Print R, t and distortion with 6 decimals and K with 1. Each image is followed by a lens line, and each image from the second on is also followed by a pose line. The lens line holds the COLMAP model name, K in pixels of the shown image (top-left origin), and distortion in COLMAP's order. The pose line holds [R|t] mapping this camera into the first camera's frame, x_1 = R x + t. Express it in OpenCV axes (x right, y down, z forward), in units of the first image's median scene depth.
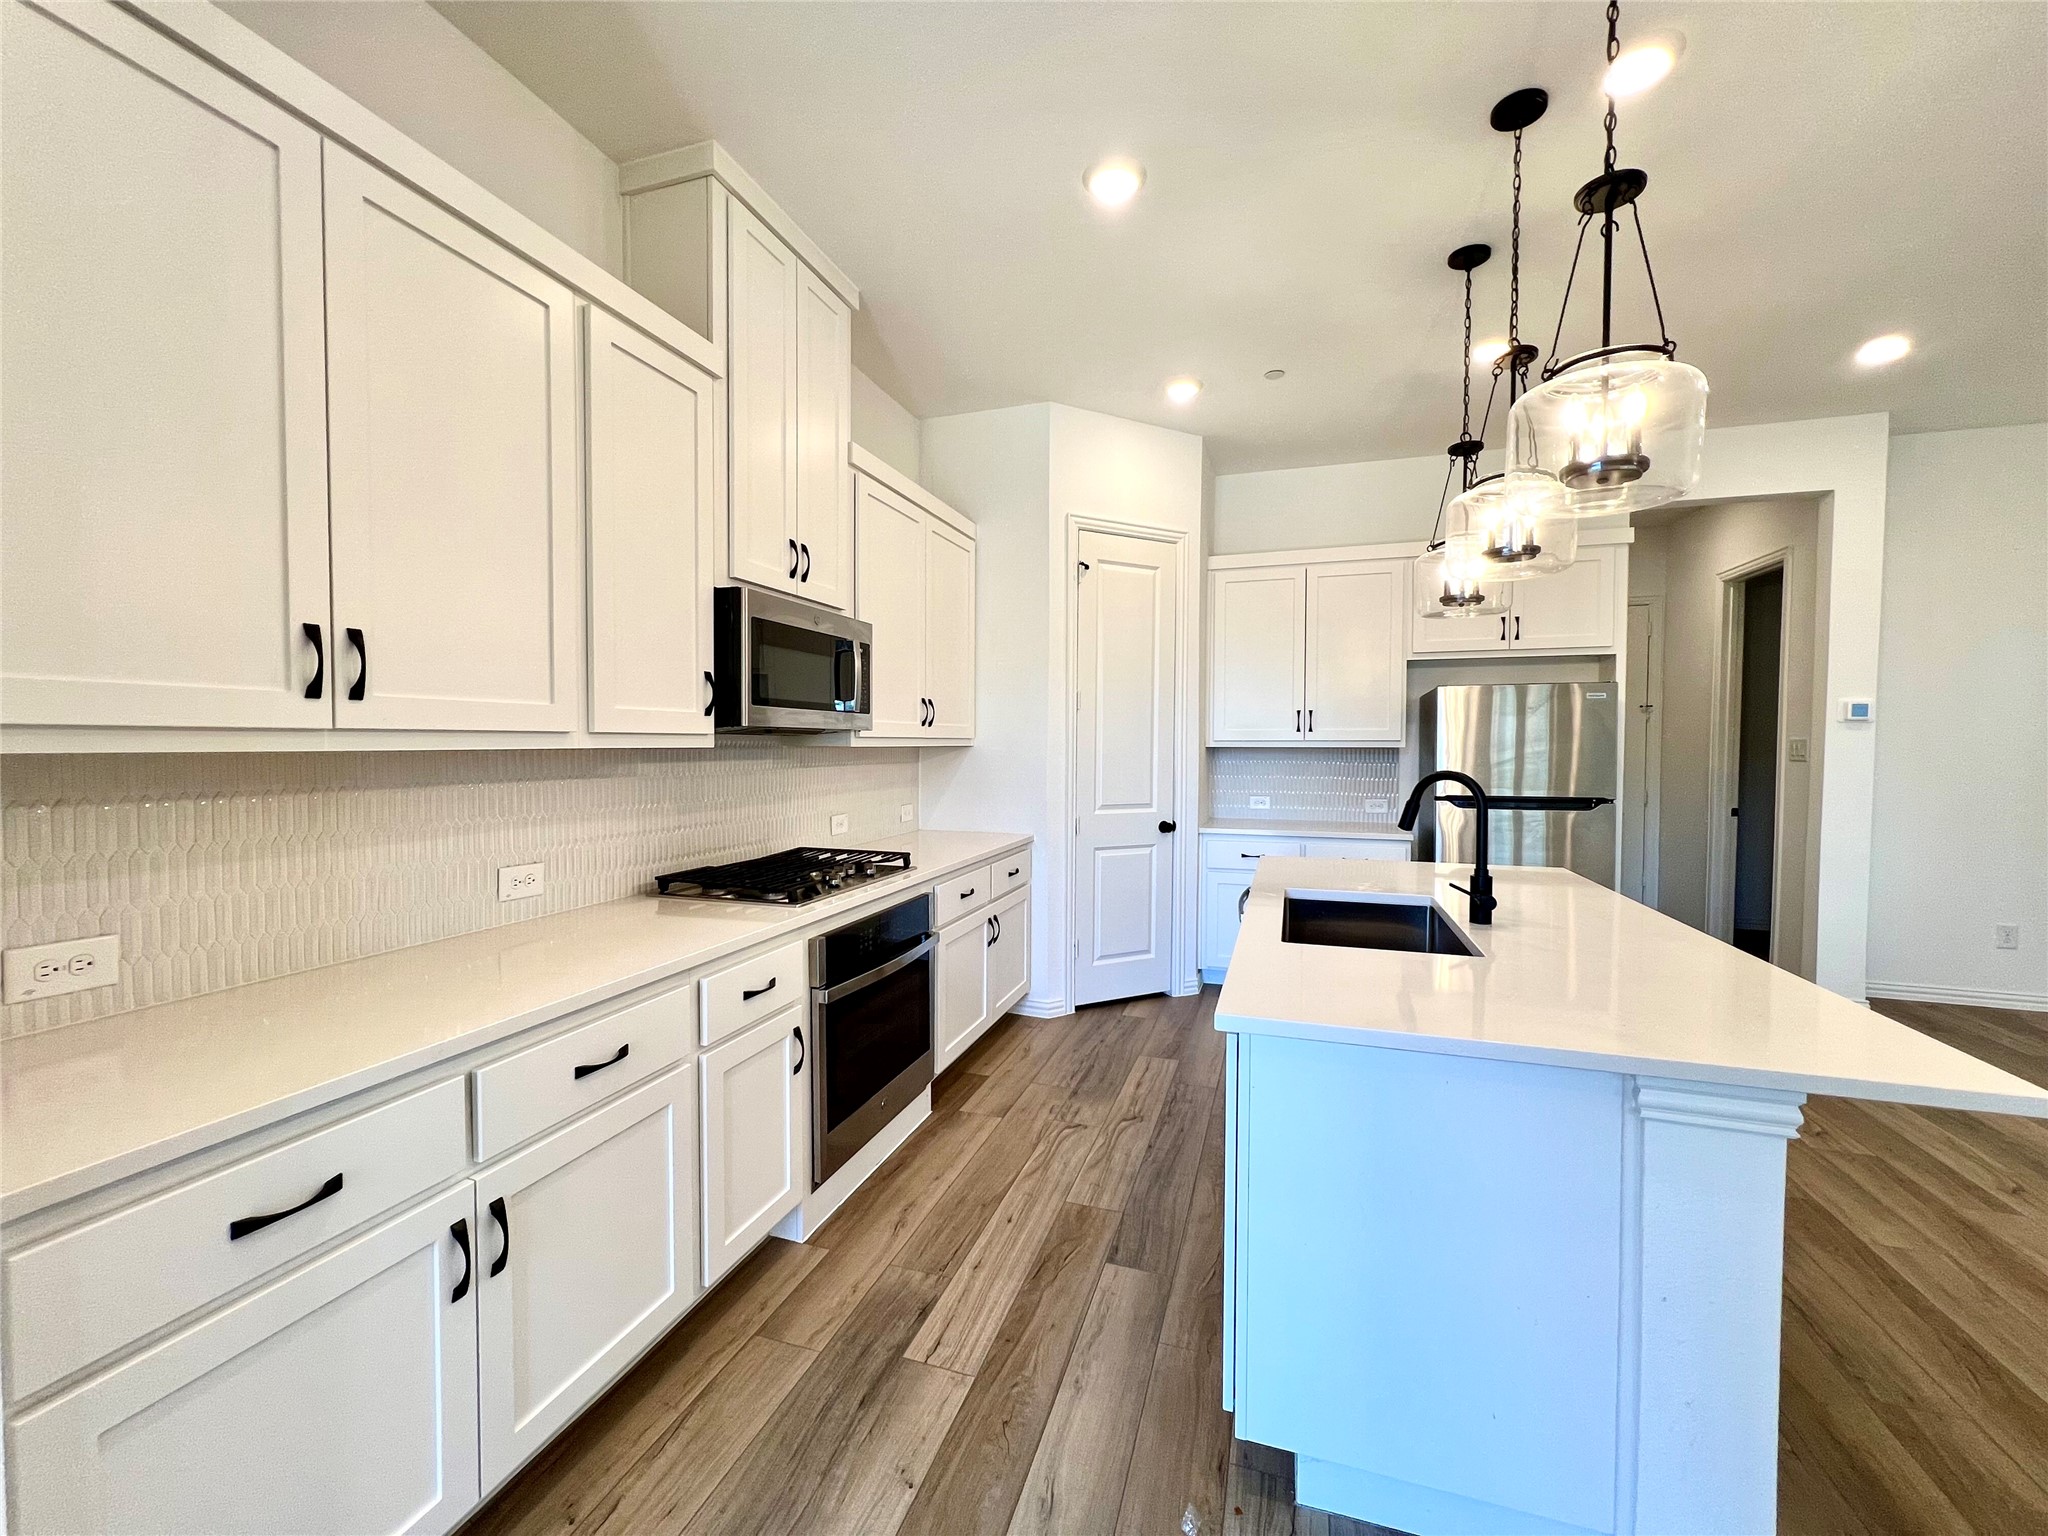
lens RADIAL K [[817.8, 0, 1025.1], [0, 817.8, 767.9], [0, 0, 1]] dist [-0.001052, -0.000299]
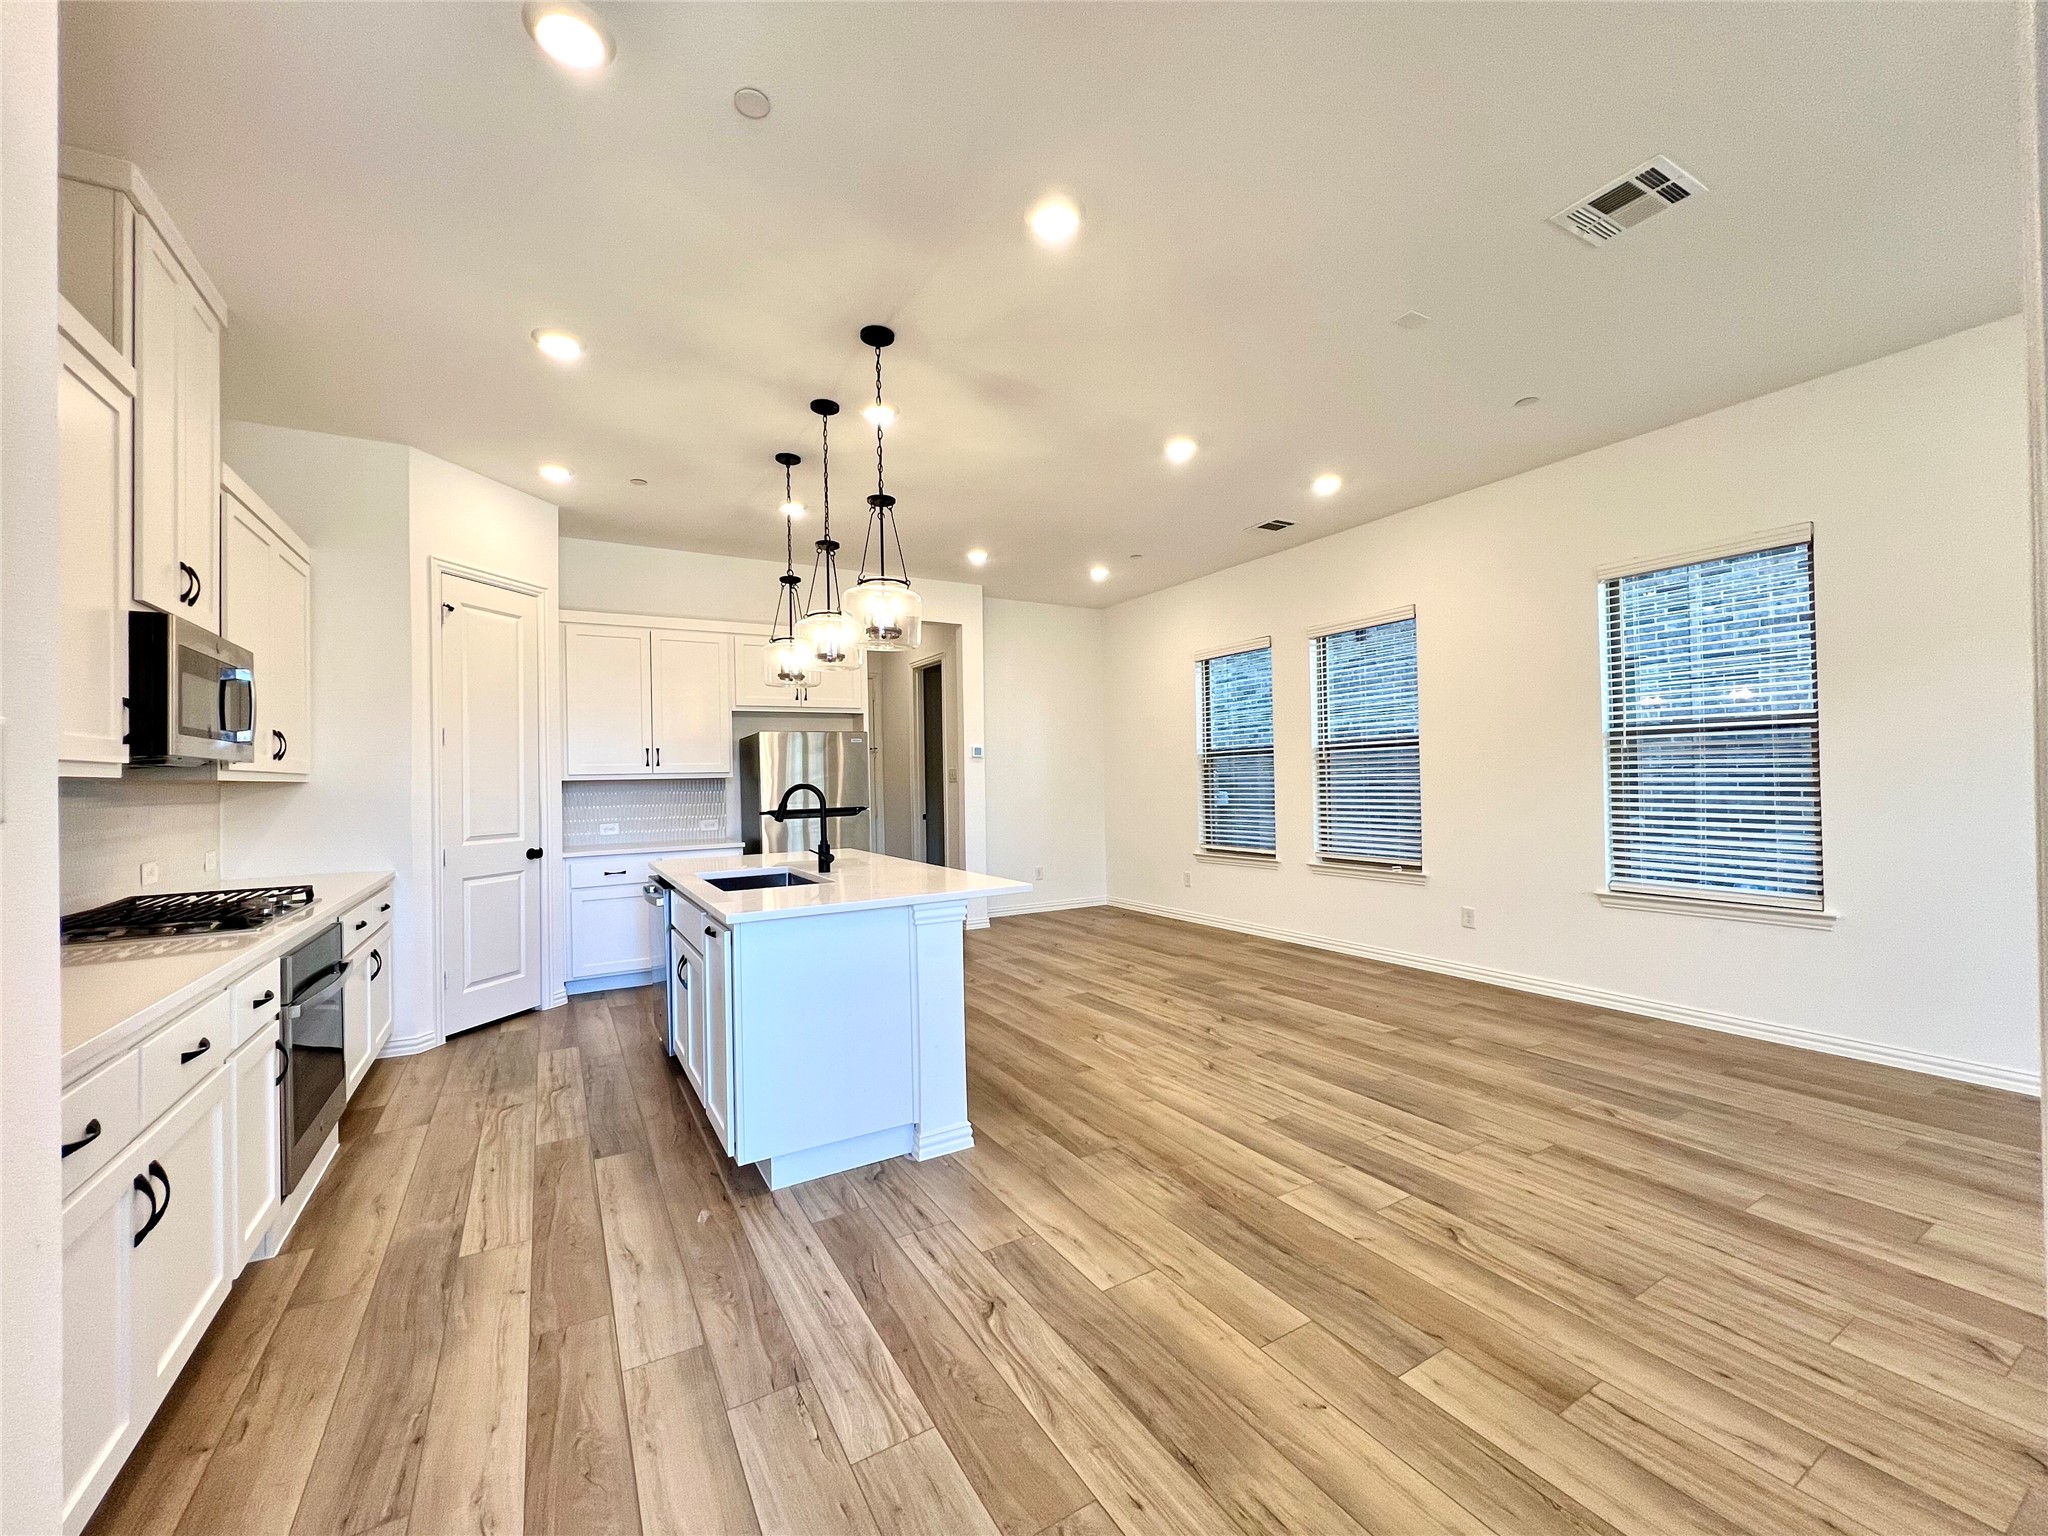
lens RADIAL K [[817.8, 0, 1027.9], [0, 817.8, 766.7], [0, 0, 1]] dist [-0.001052, -0.000299]
pose [[0.657340, -0.006962, 0.753562, -0.333782], [0.046550, 0.998423, -0.031383, 0.033272], [-0.752155, 0.055708, 0.656627, -0.336116]]
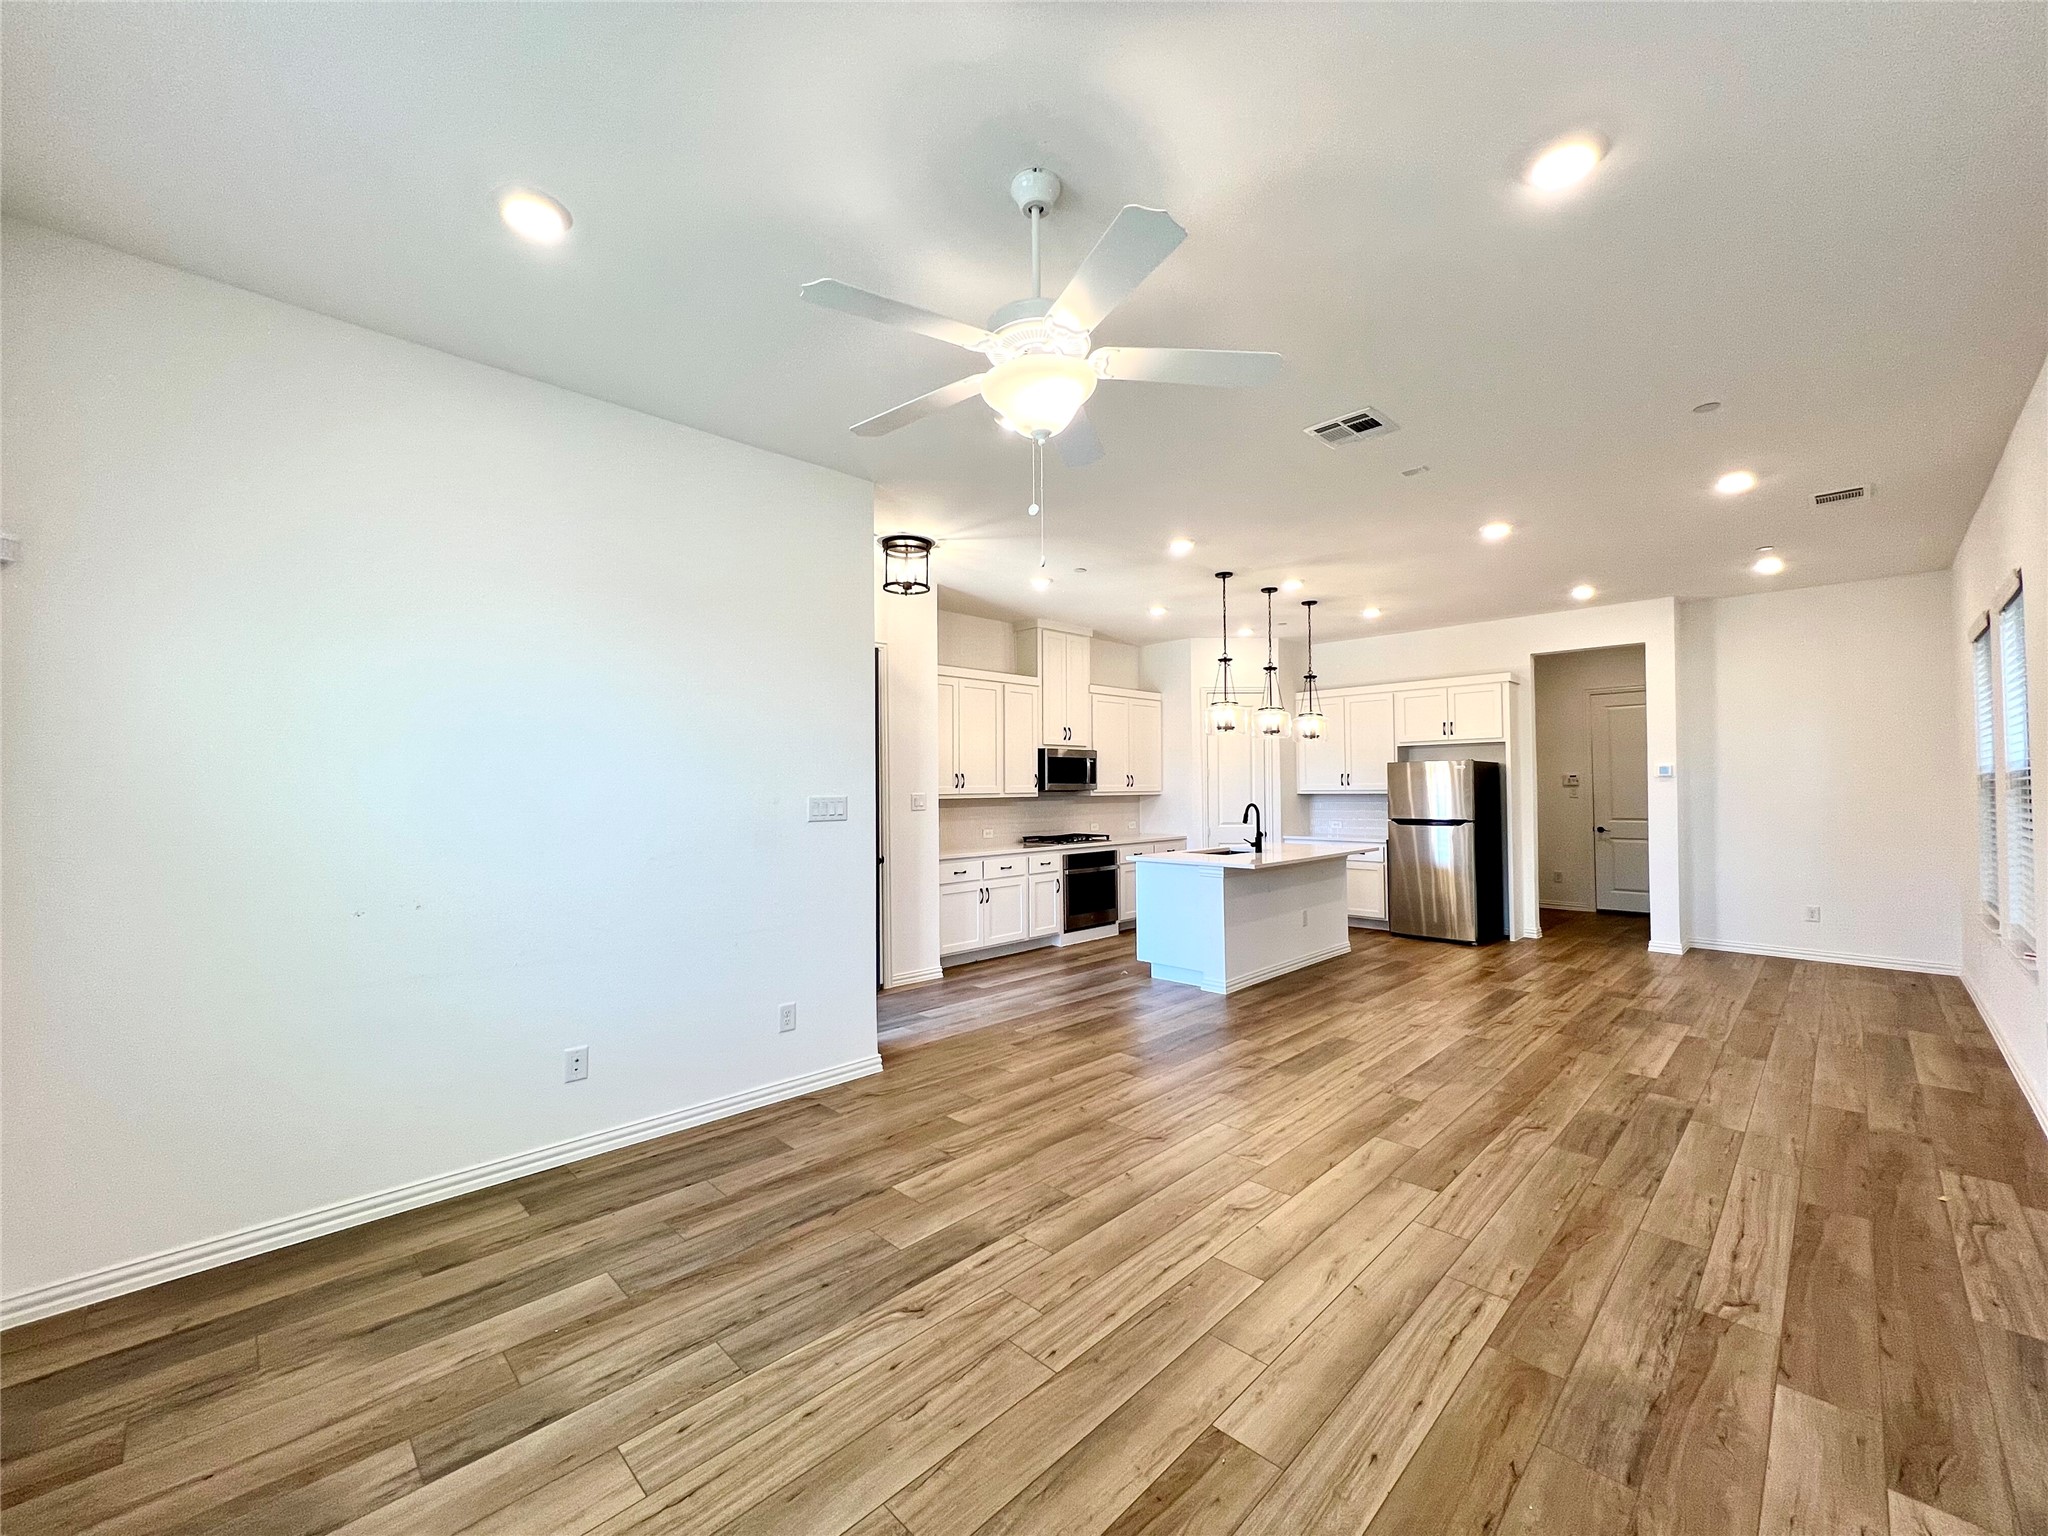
lens RADIAL K [[817.8, 0, 1030.1], [0, 817.8, 765.2], [0, 0, 1]] dist [-0.001052, -0.000299]
pose [[0.894489, -0.022635, -0.446516, 0.884183], [-0.003319, 0.998354, -0.057257, 0.030840], [0.447077, 0.052697, 0.892942, -1.630037]]
